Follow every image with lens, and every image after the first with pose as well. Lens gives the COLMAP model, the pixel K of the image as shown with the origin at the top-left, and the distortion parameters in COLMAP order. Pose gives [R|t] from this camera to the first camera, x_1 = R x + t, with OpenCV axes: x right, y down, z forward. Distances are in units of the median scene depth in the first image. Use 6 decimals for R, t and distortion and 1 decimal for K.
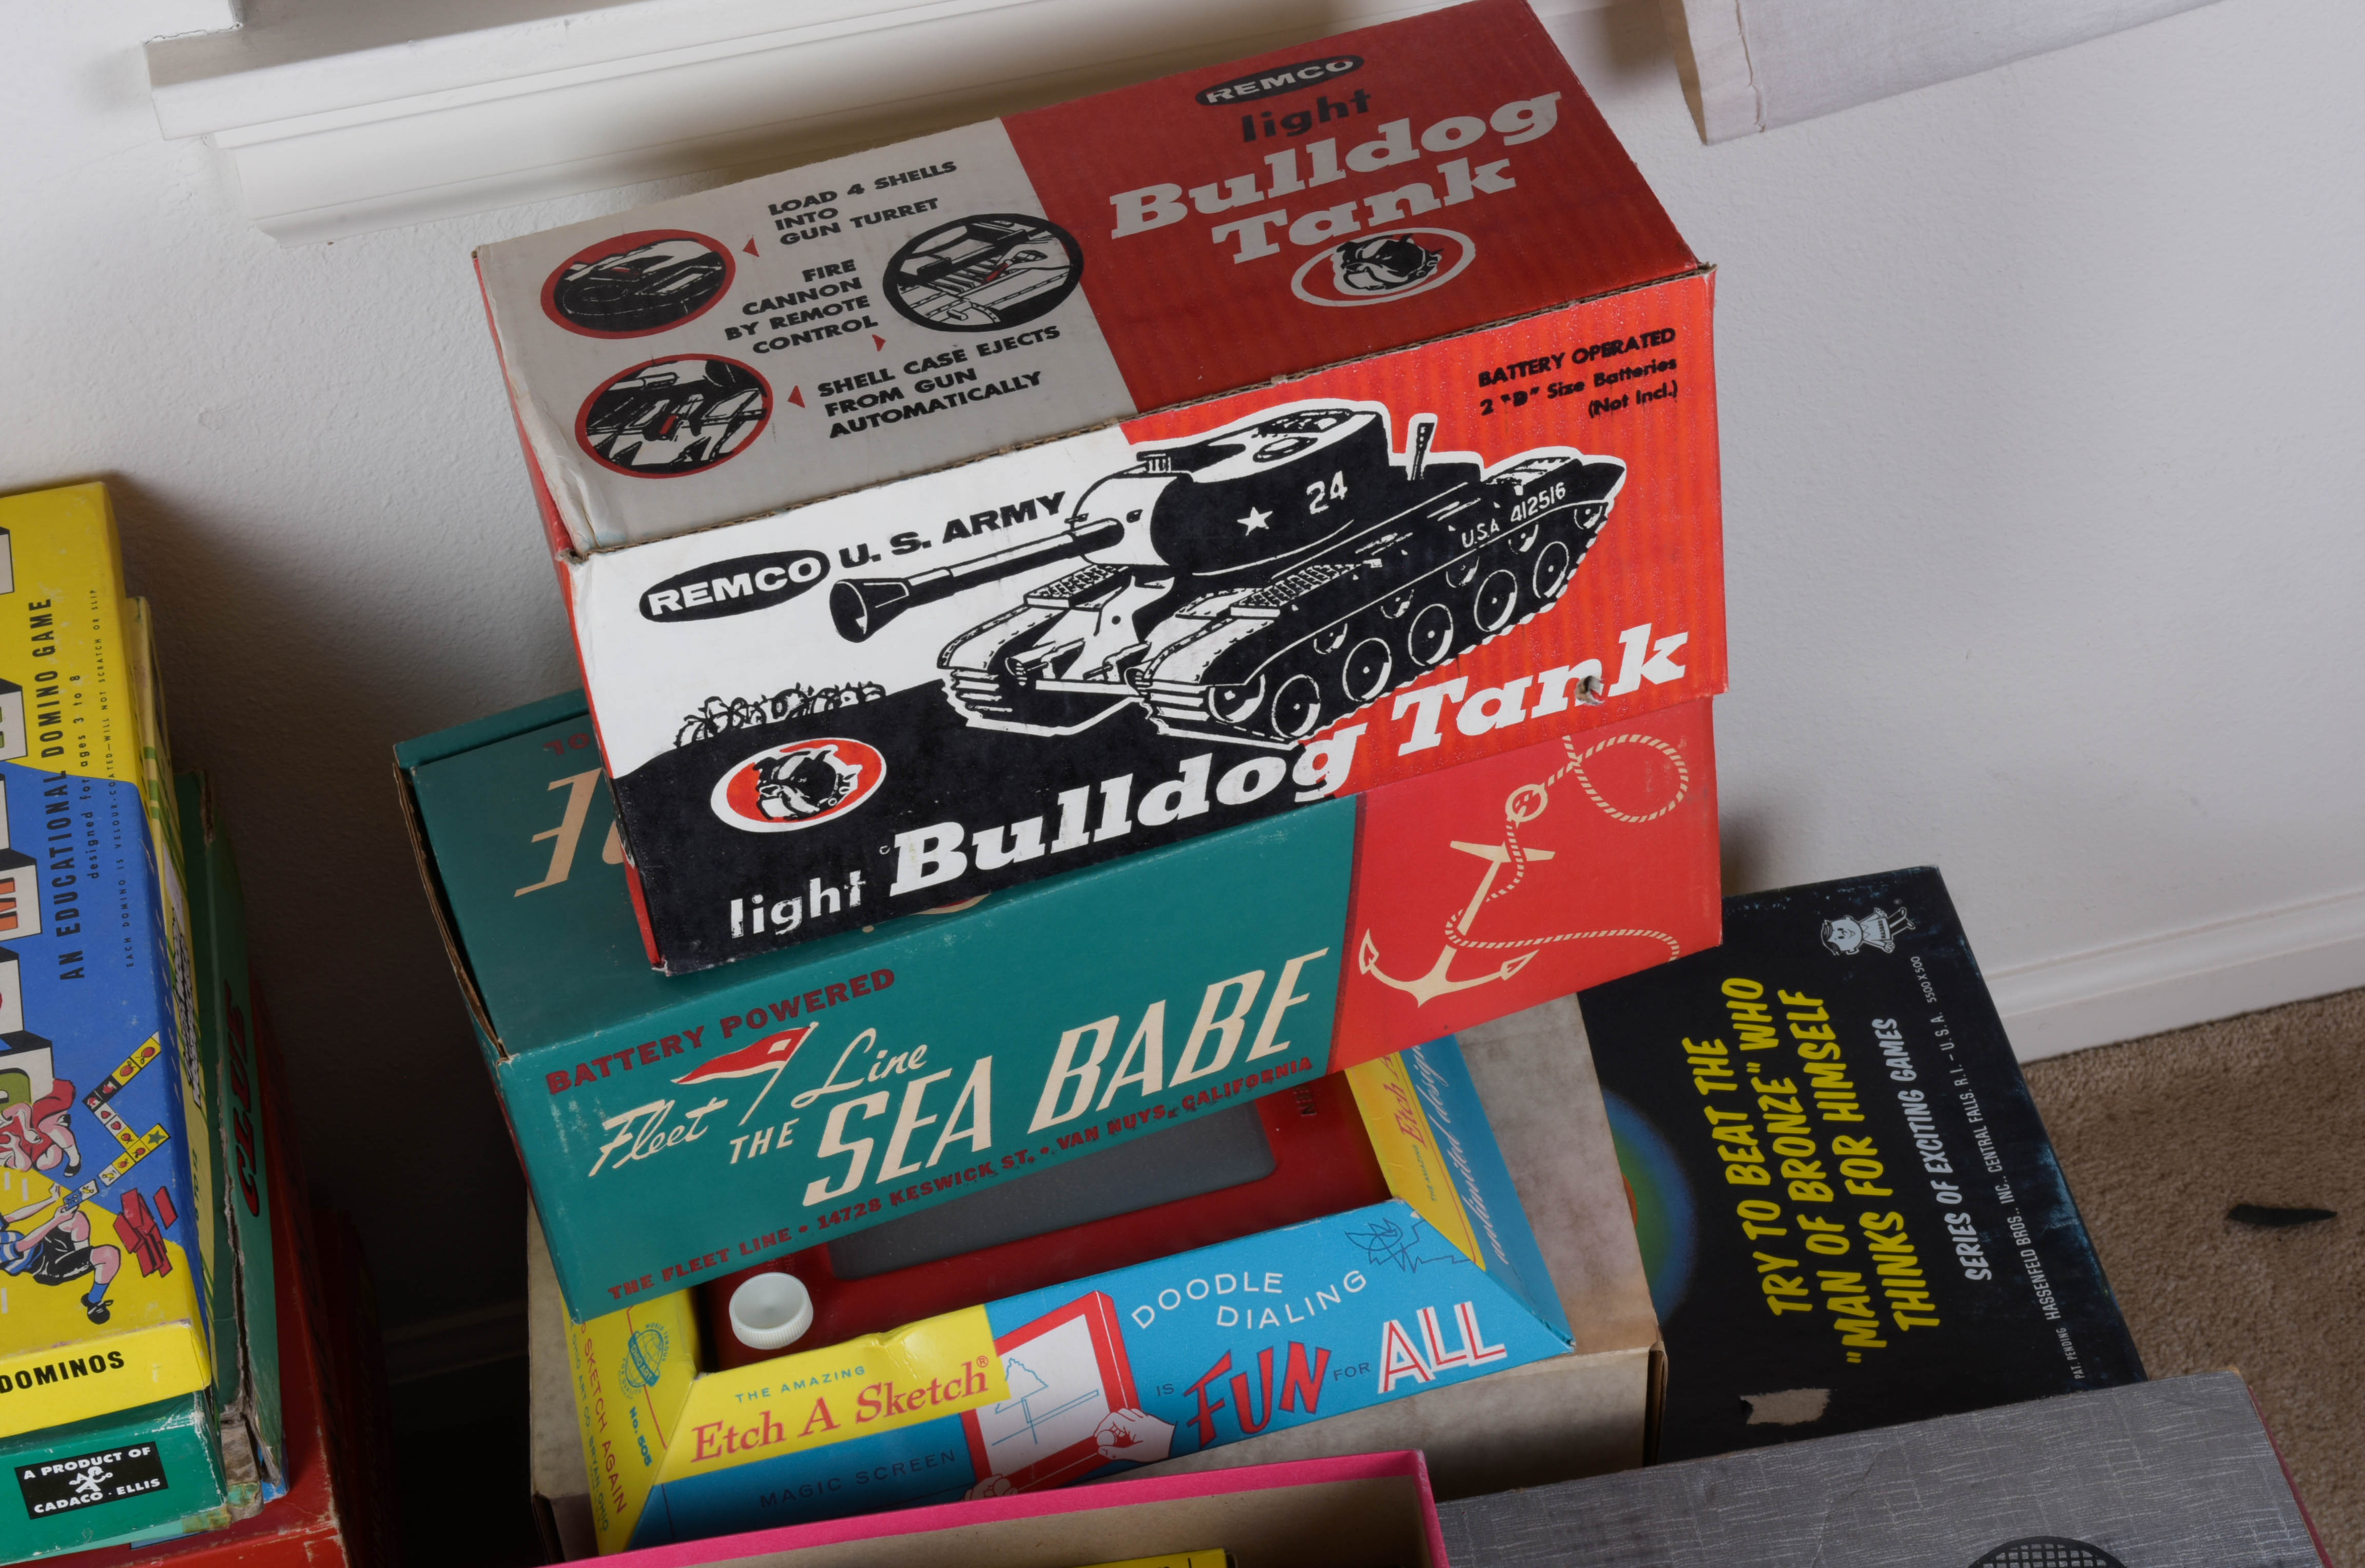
lens RADIAL K [[4195.5, 0, 1193.0], [0, 4195.5, 782.8], [0, 0, 1]] dist [-0.028845, 0.000000]
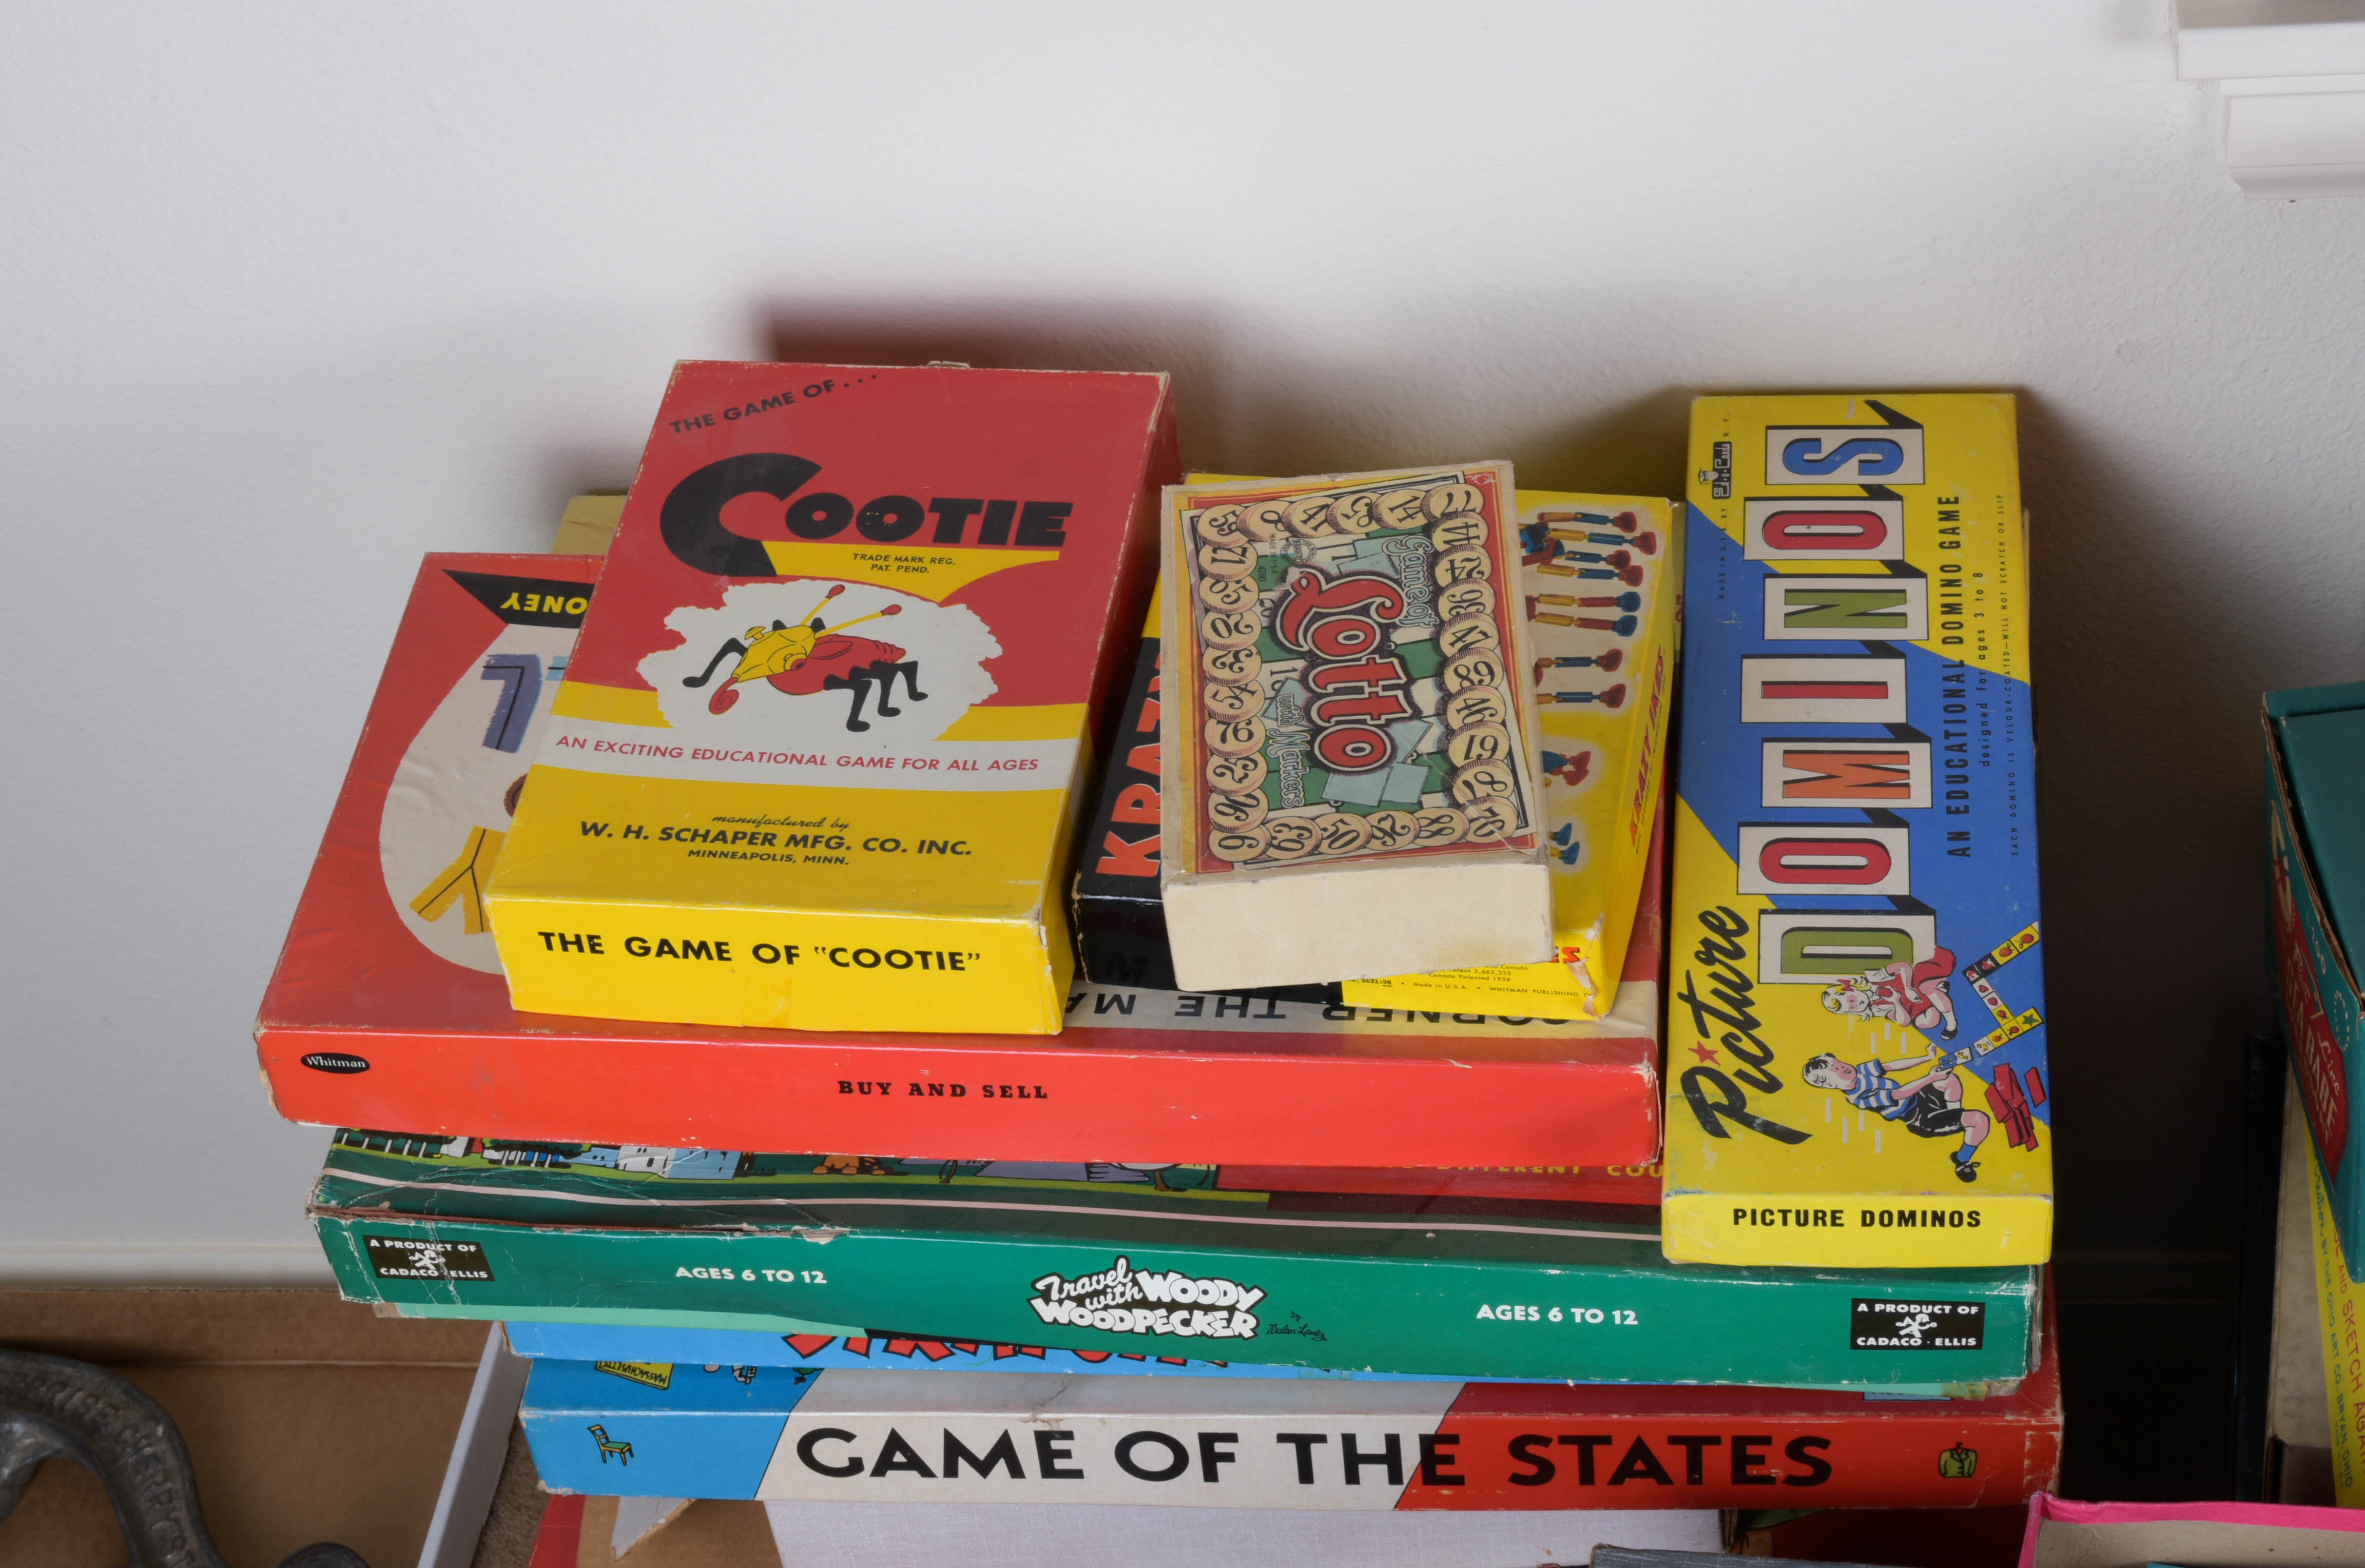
lens RADIAL K [[4195.5, 0, 1202.5], [0, 4195.5, 787.2], [0, 0, 1]] dist [-0.028845, 0.000000]
pose [[0.935860, 0.186464, -0.298995, -0.126626], [-0.184242, 0.982226, 0.035869, 0.025611], [0.300369, 0.021519, 0.953580, -0.057918]]
